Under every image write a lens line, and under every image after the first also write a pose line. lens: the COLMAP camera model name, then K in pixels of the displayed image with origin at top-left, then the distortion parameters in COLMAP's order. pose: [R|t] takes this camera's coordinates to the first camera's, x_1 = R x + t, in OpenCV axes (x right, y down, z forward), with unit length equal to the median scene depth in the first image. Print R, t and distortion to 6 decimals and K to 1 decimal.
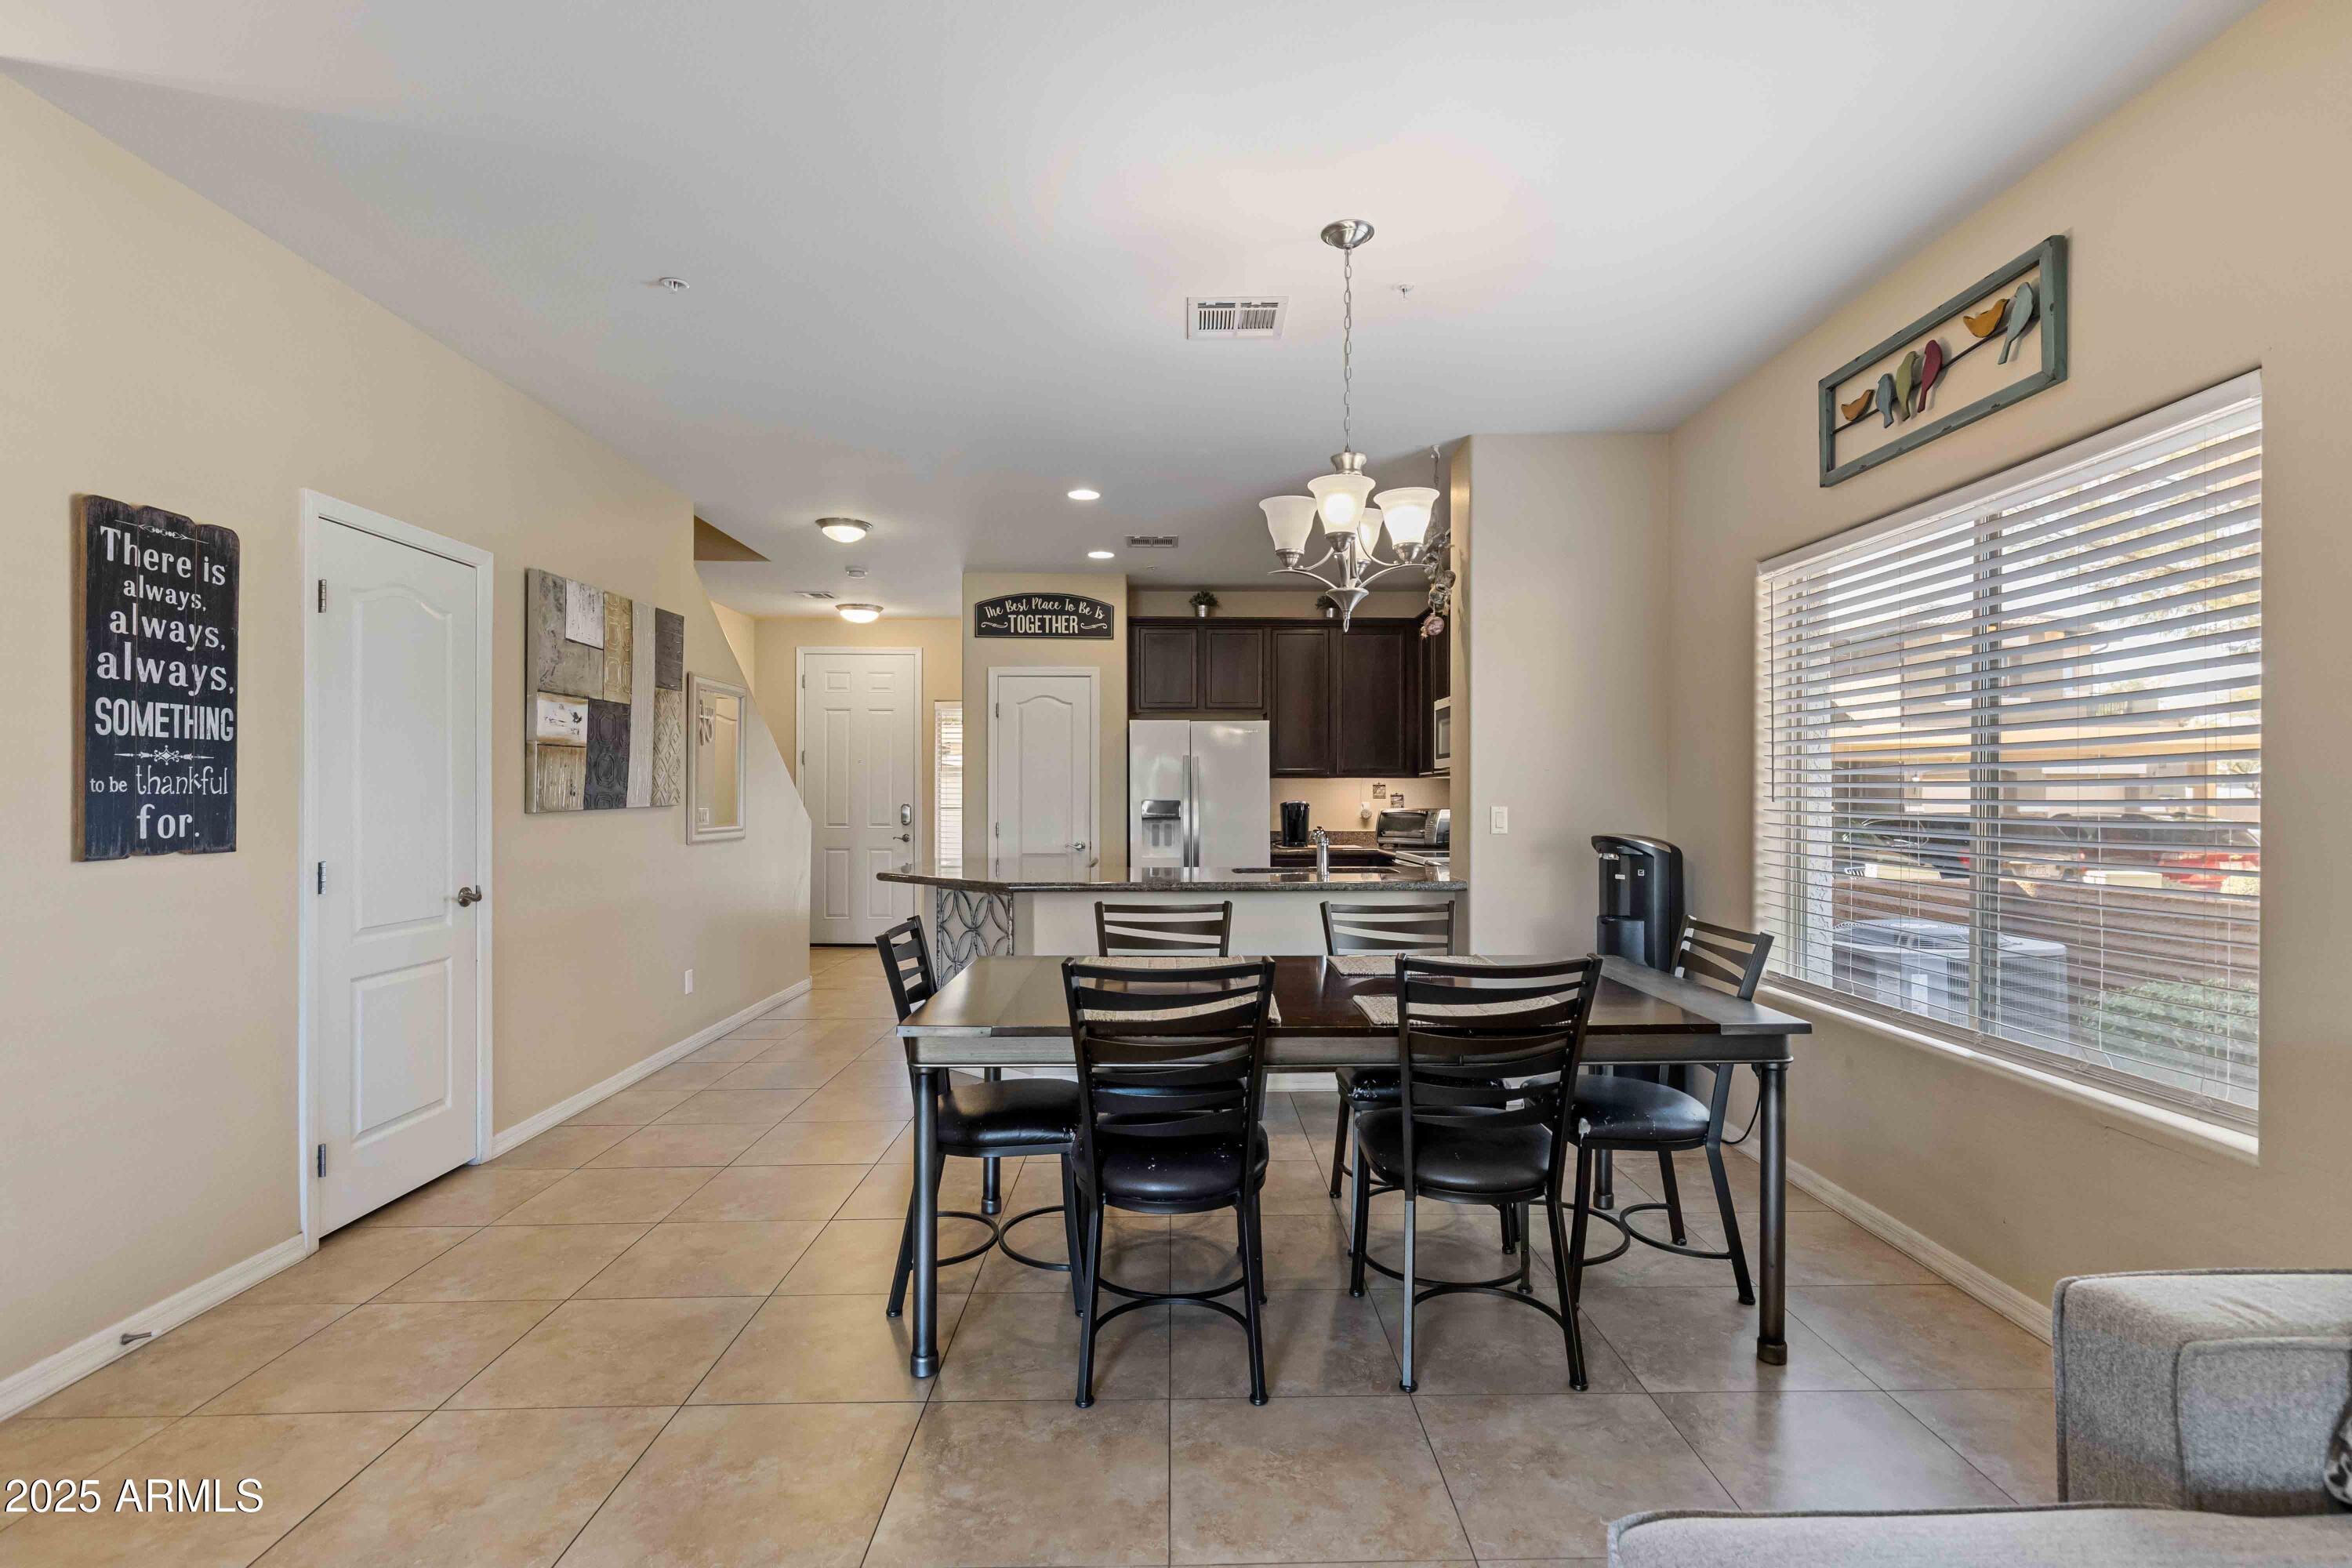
lens RADIAL K [[1116.7, 0, 1195.3], [0, 1116.7, 791.5], [0, 0, 1]] dist [-0.002100, -0.002573]
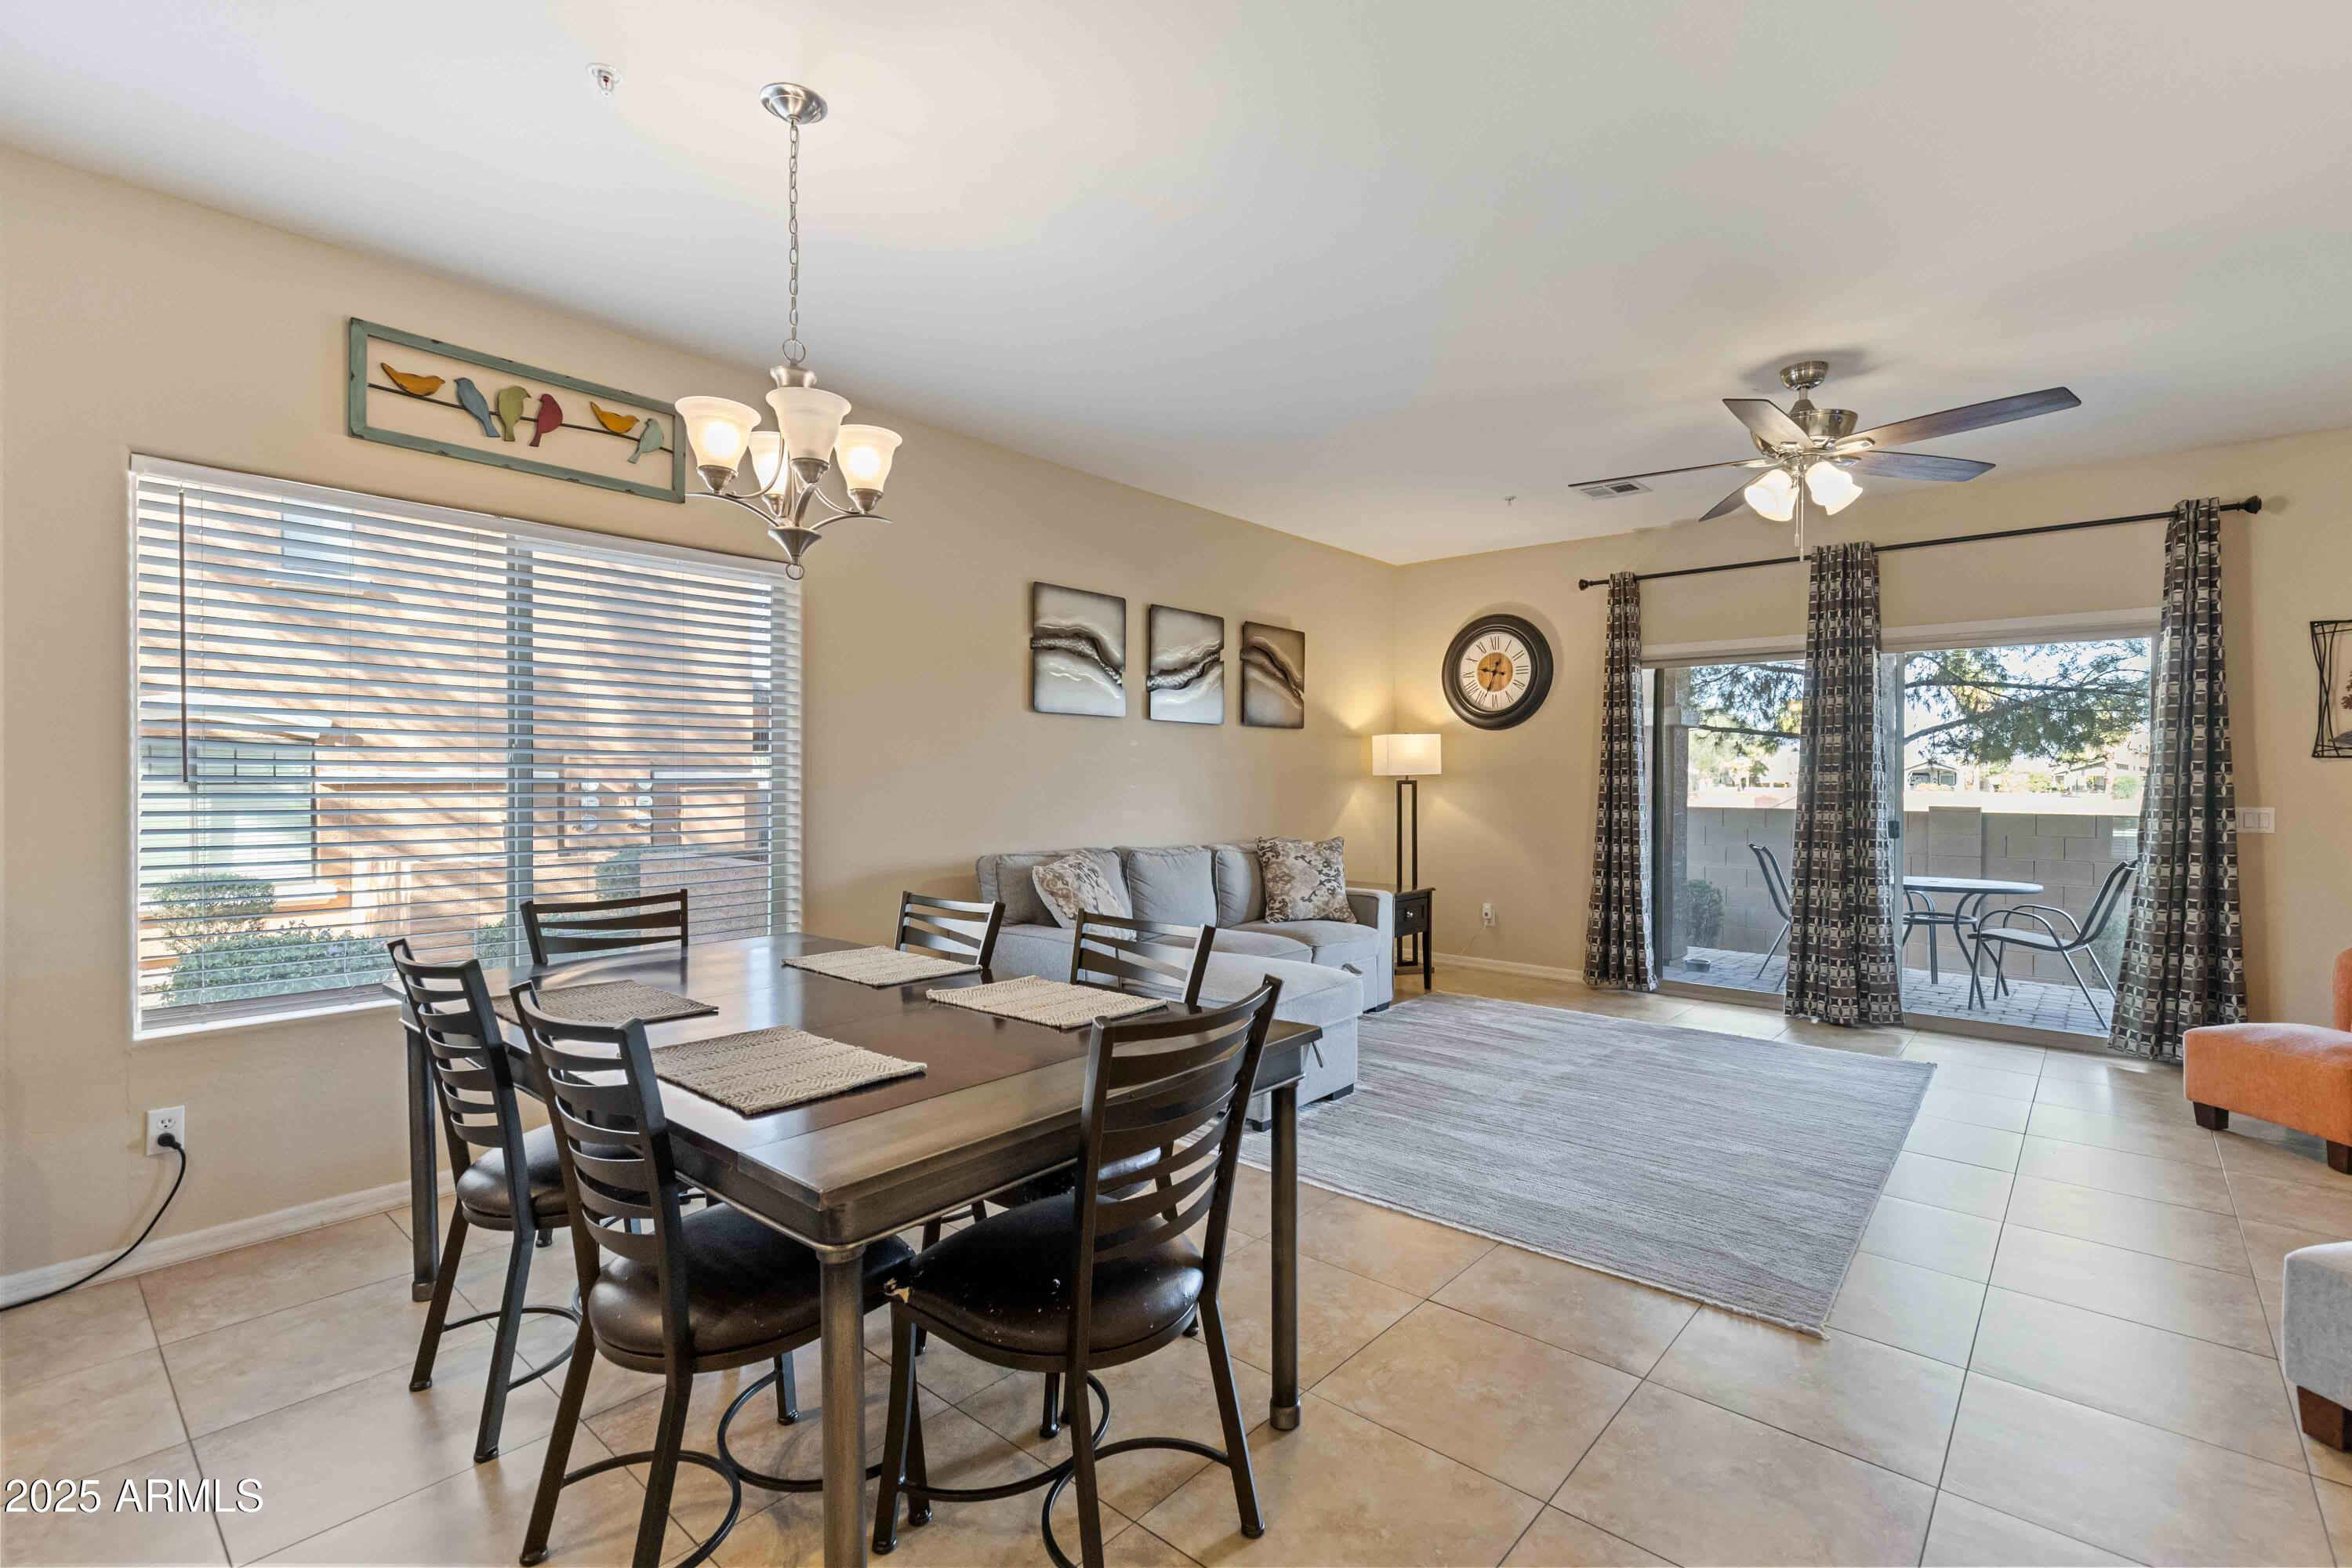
lens RADIAL K [[1055.7, 0, 1184.7], [0, 1055.7, 784.3], [0, 0, 1]] dist [0.013941, -0.002428]
pose [[-0.736439, -0.007140, 0.676466, -0.426941], [-0.006032, 0.999974, 0.003988, 0.003747], [-0.676477, -0.001144, -0.736463, 0.951425]]
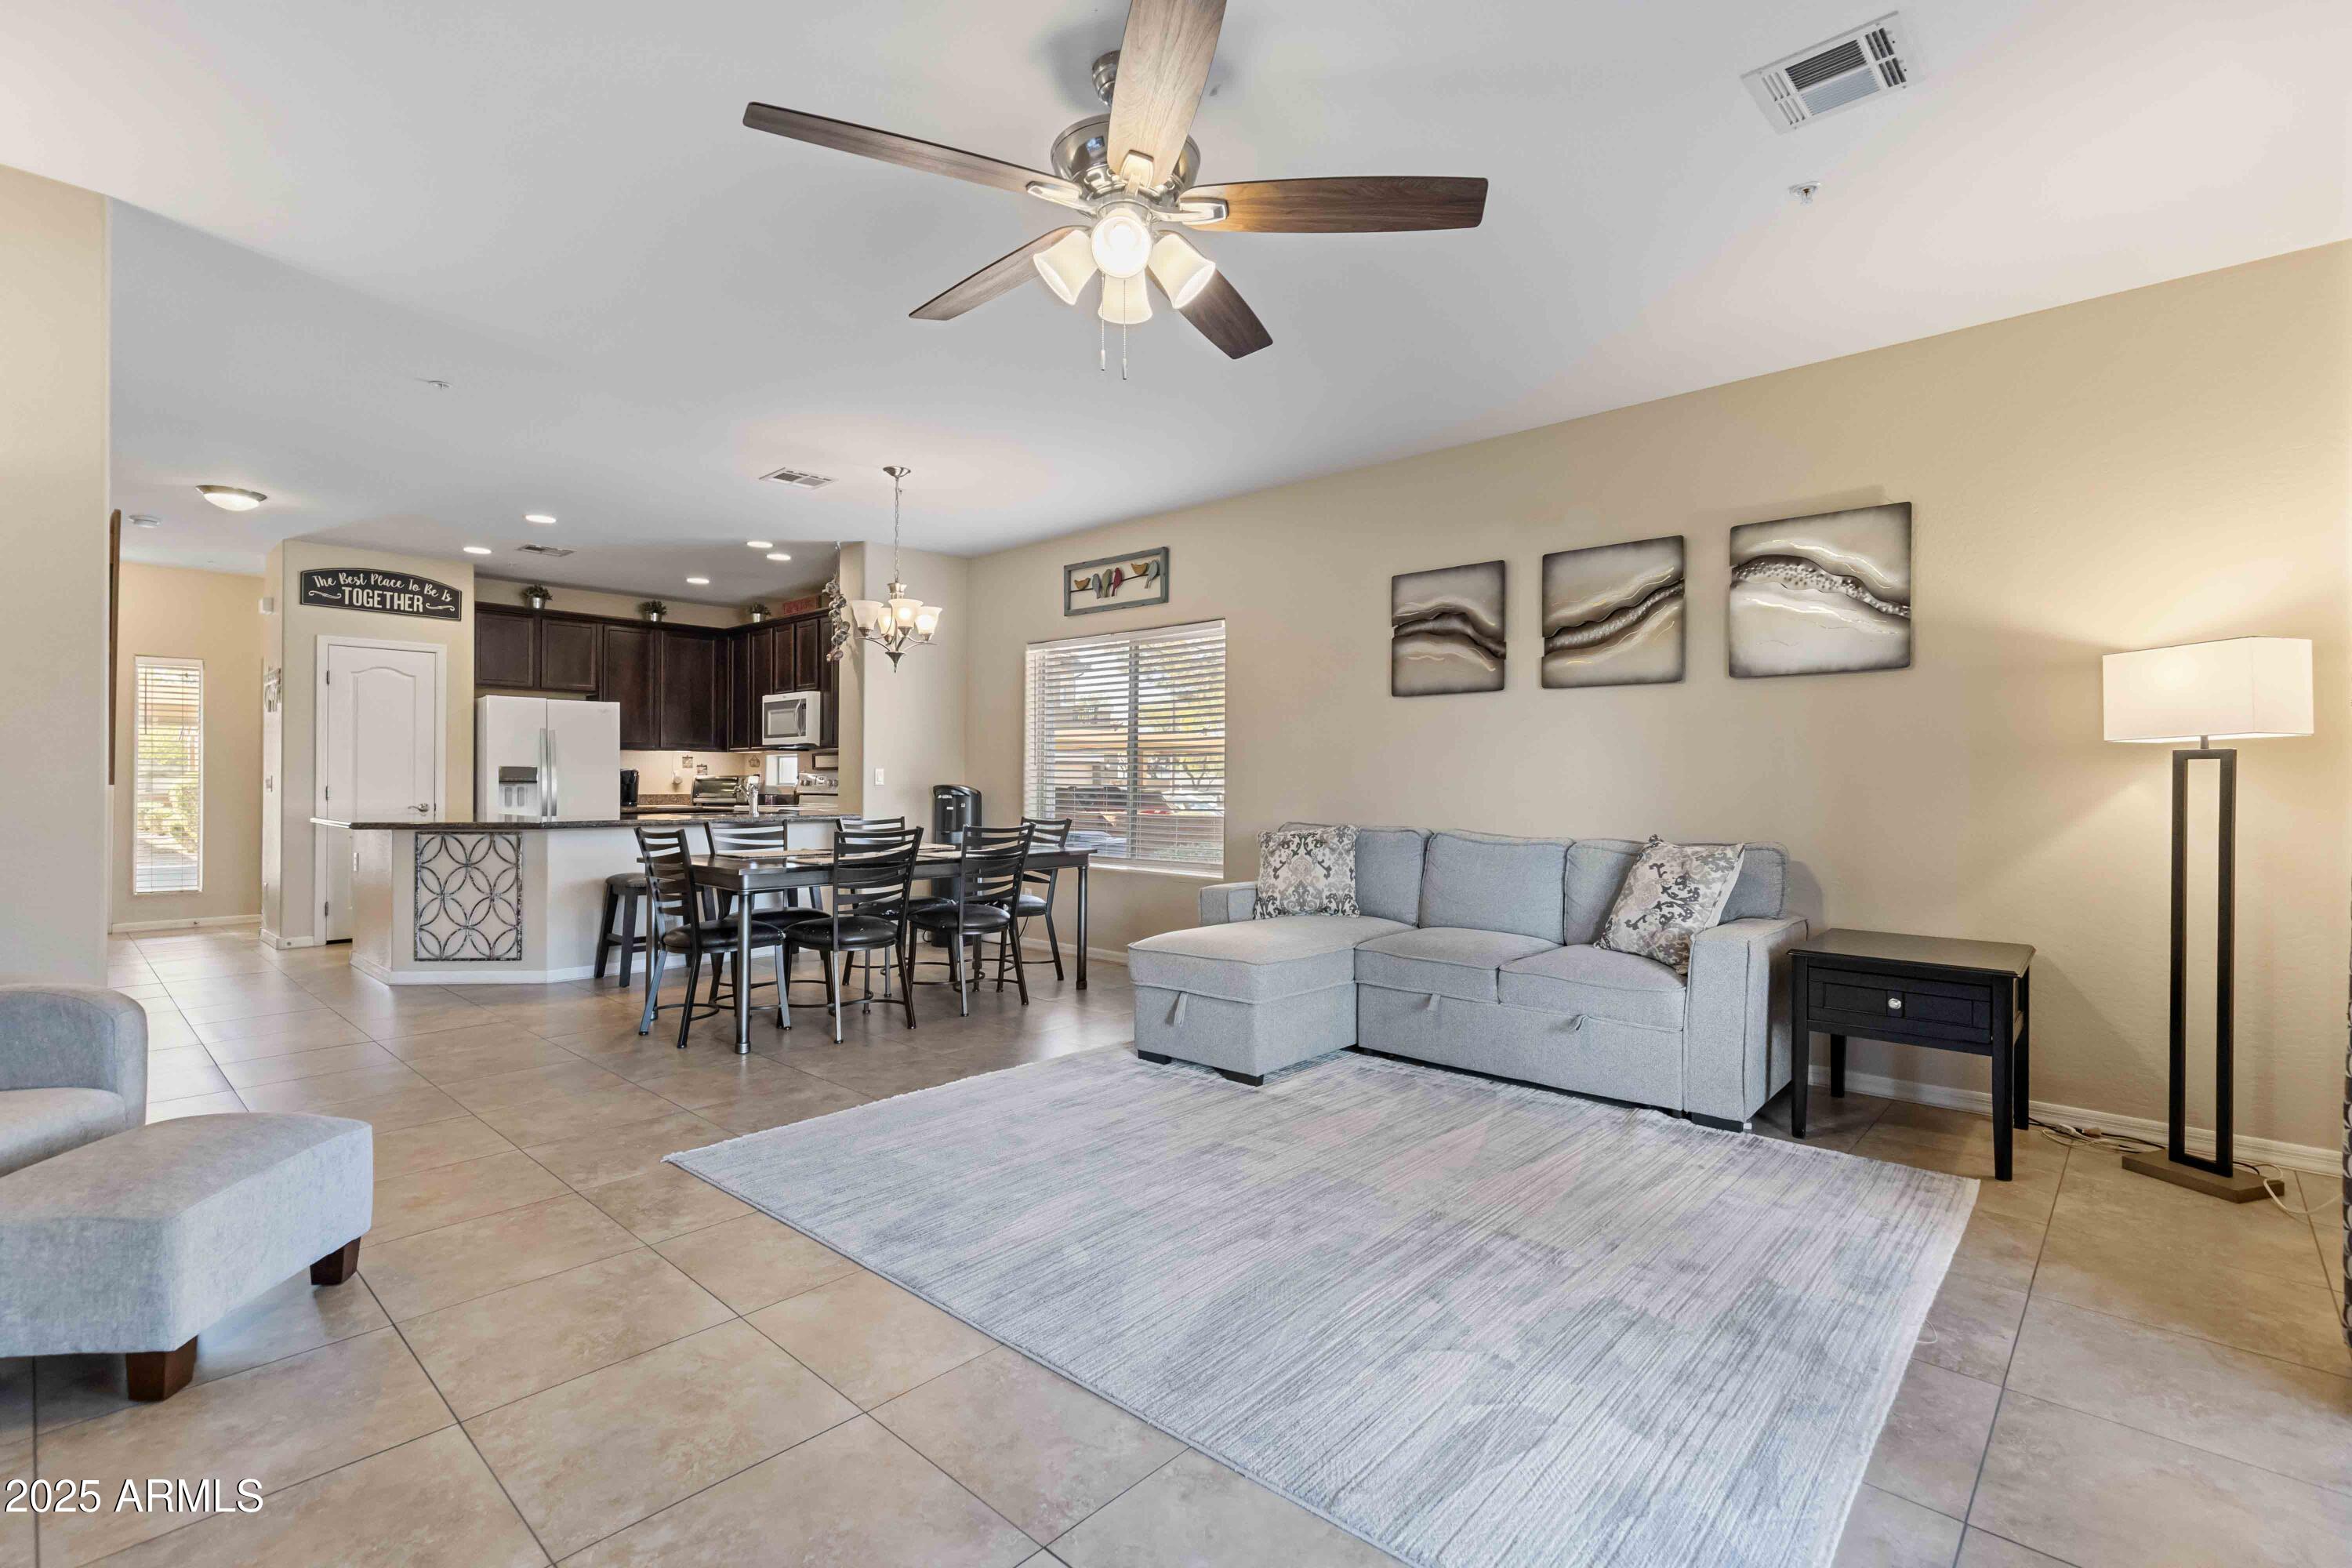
lens RADIAL K [[1062.7, 0, 1195.2], [0, 1062.7, 778.2], [0, 0, 1]] dist [0.012156, -0.001083]
pose [[0.691796, 0.003834, 0.722083, -0.581443], [-0.006746, 0.999977, 0.001153, 0.024640], [-0.722062, -0.005669, 0.691806, -0.463145]]
